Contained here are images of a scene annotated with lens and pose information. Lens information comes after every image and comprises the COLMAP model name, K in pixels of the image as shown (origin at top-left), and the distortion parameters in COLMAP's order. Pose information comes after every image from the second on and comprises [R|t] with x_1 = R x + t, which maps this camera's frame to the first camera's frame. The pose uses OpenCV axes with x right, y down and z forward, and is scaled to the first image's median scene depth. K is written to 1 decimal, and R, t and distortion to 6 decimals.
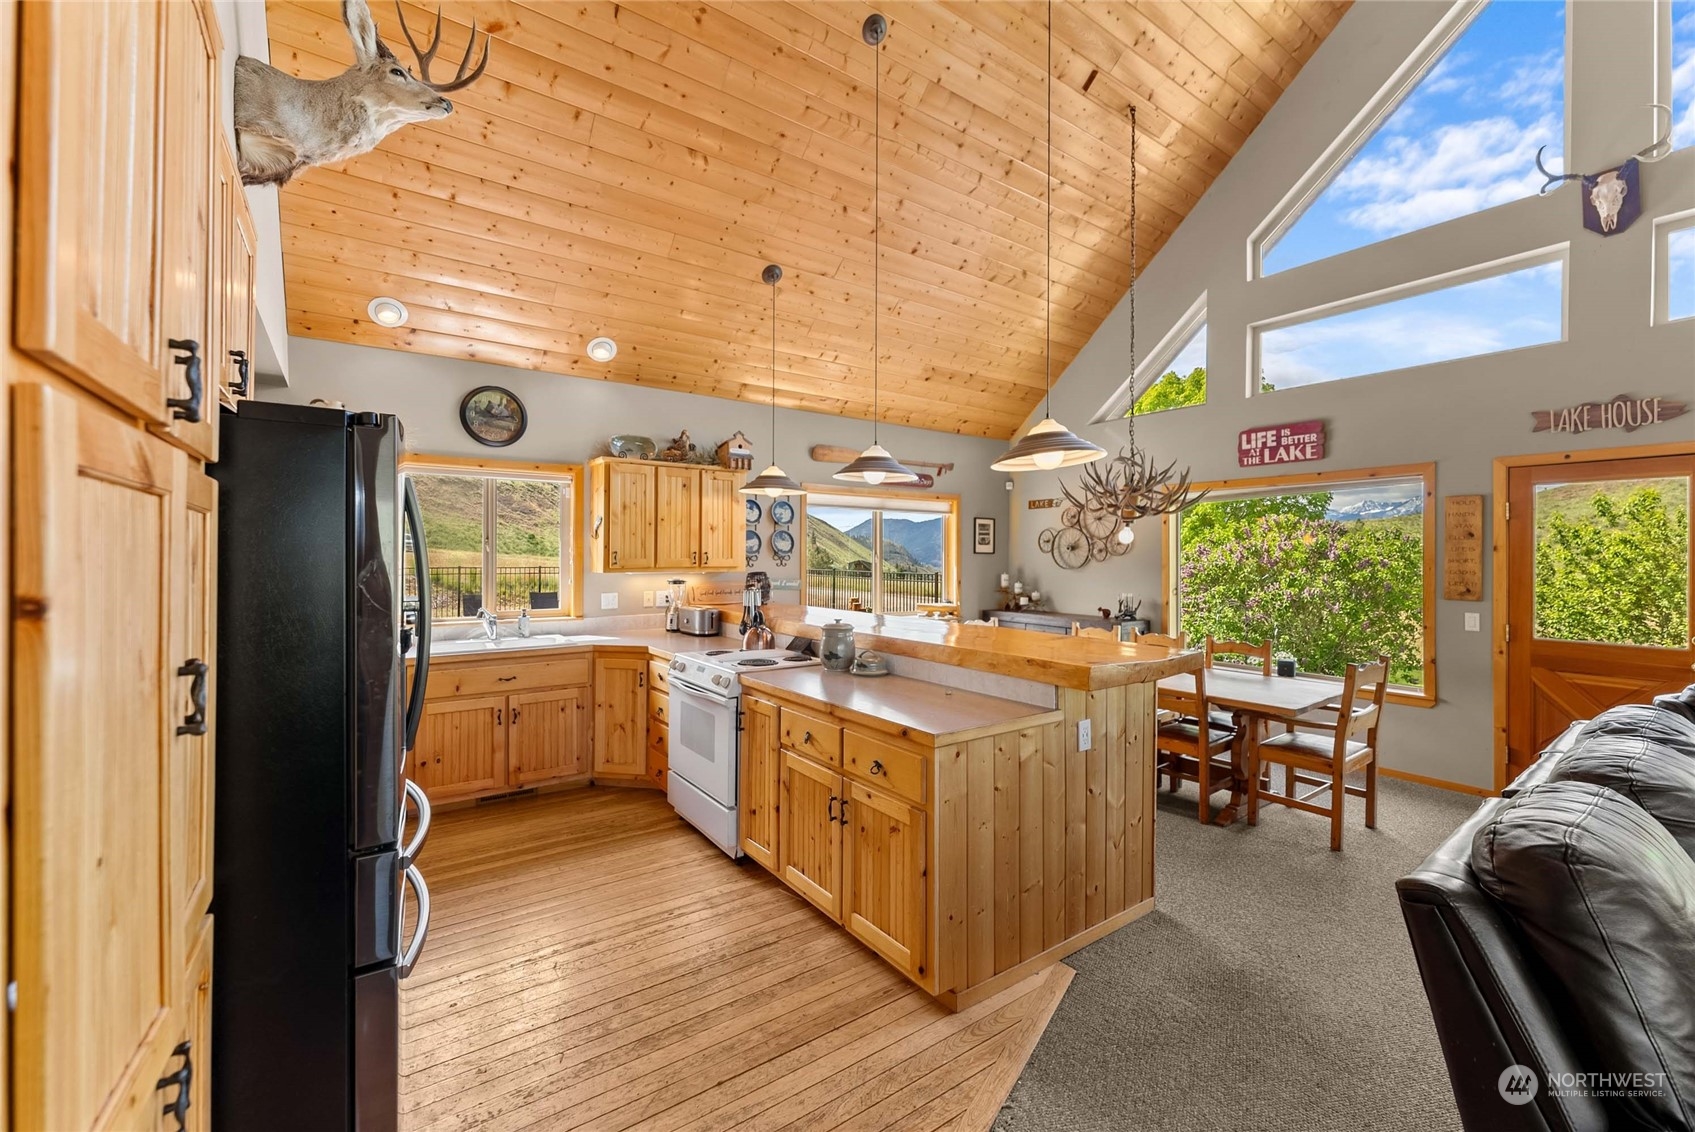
lens RADIAL K [[698.4, 0, 855.6], [0, 698.4, 554.4], [0, 0, 1]] dist [0.002473, 0.000942]
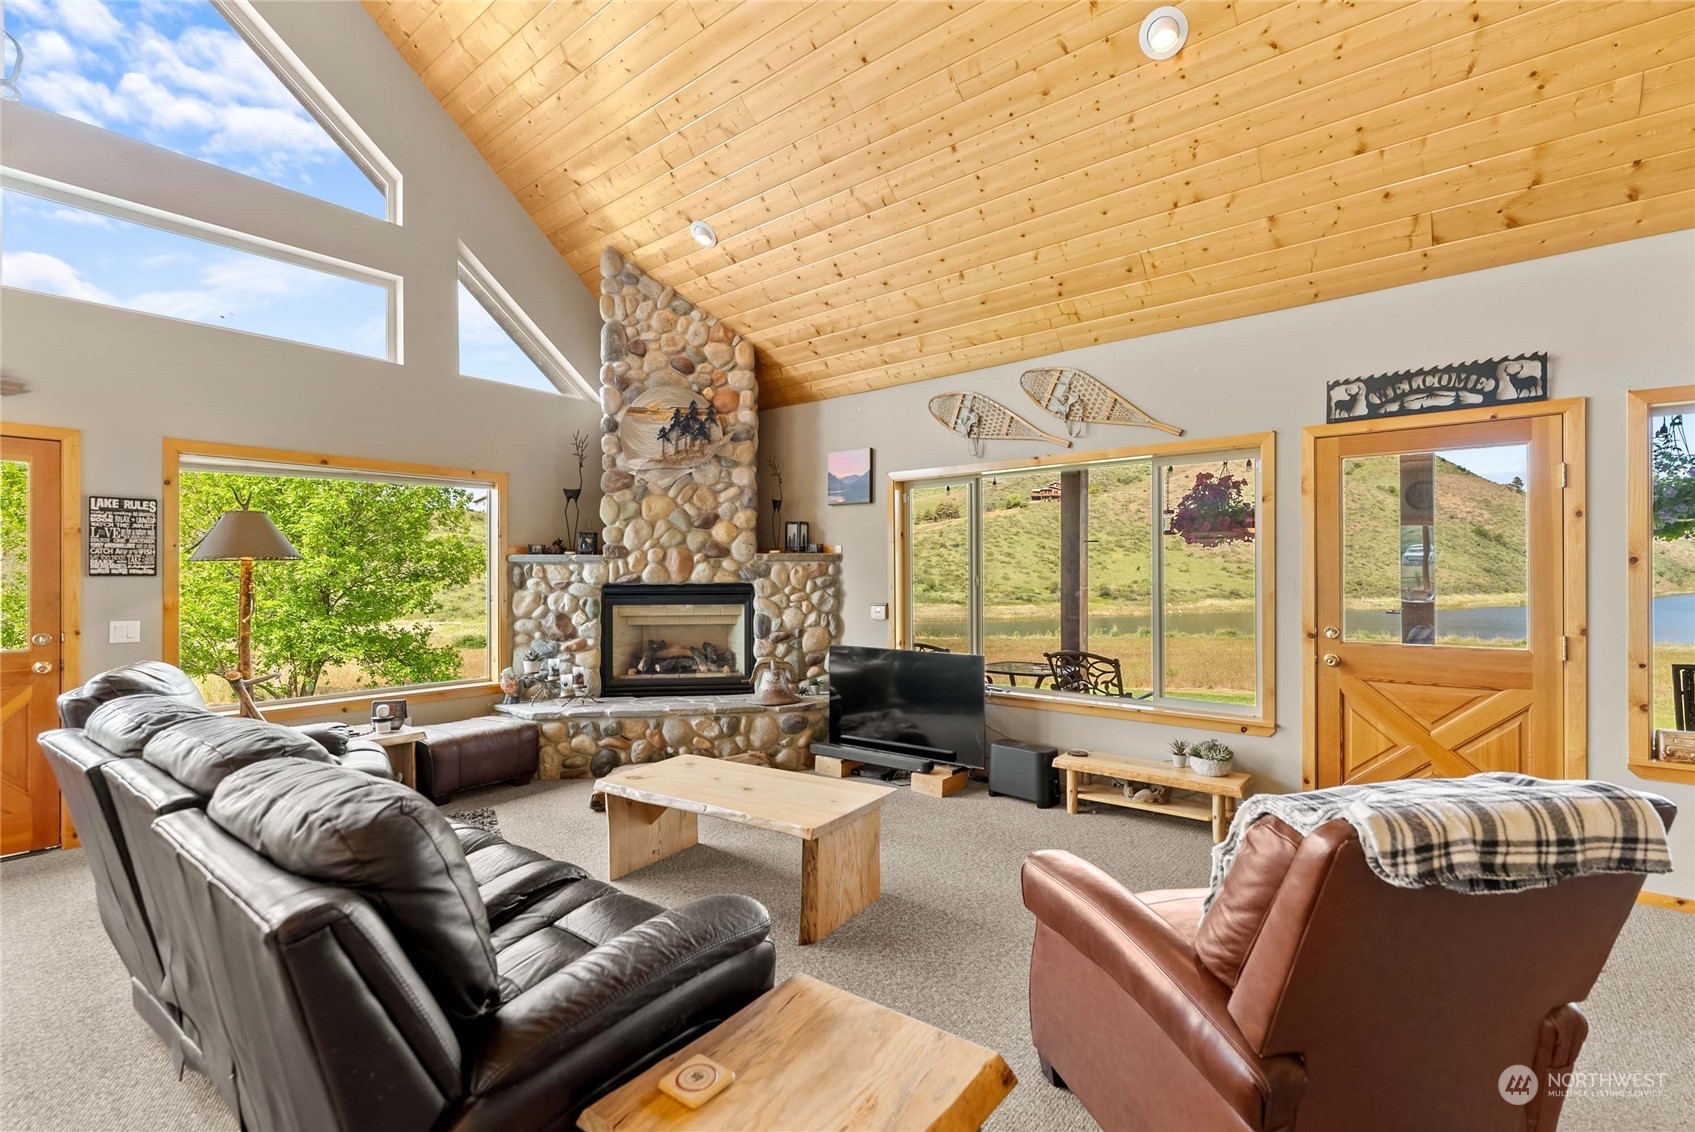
lens RADIAL K [[763.2, 0, 852.4], [0, 763.2, 569.1], [0, 0, 1]] dist [0.004941, -0.000563]
pose [[-0.258865, 0.000228, 0.965914, -0.052709], [-0.001900, 0.999998, -0.000746, 0.021624], [-0.965912, -0.002028, -0.258864, 0.164641]]
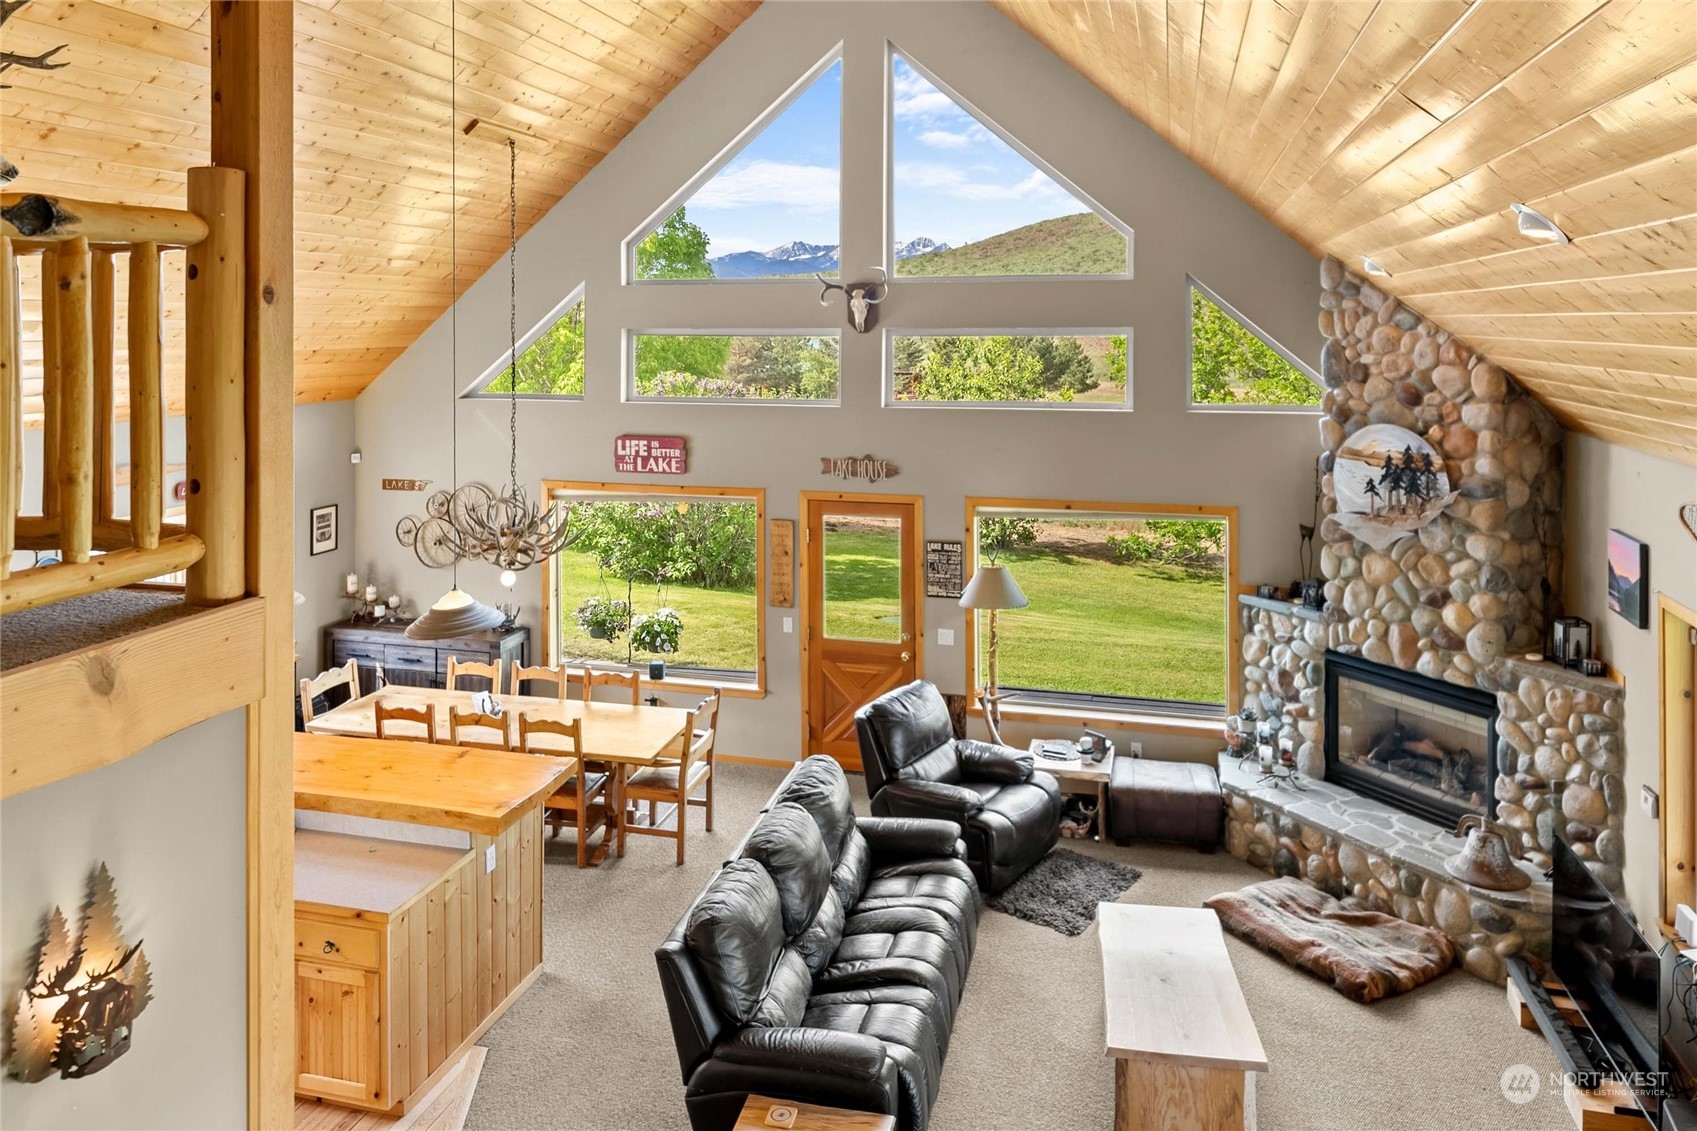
lens RADIAL K [[1199.8, 0, 860.9], [0, 1199.8, 311.6], [0, 0, 1]] dist [0.003492, -0.000364]
pose [[0.776889, -0.007562, 0.629592, -0.286380], [0.003986, 0.999967, 0.007092, -0.415749], [-0.629625, -0.003000, 0.776894, -0.617700]]
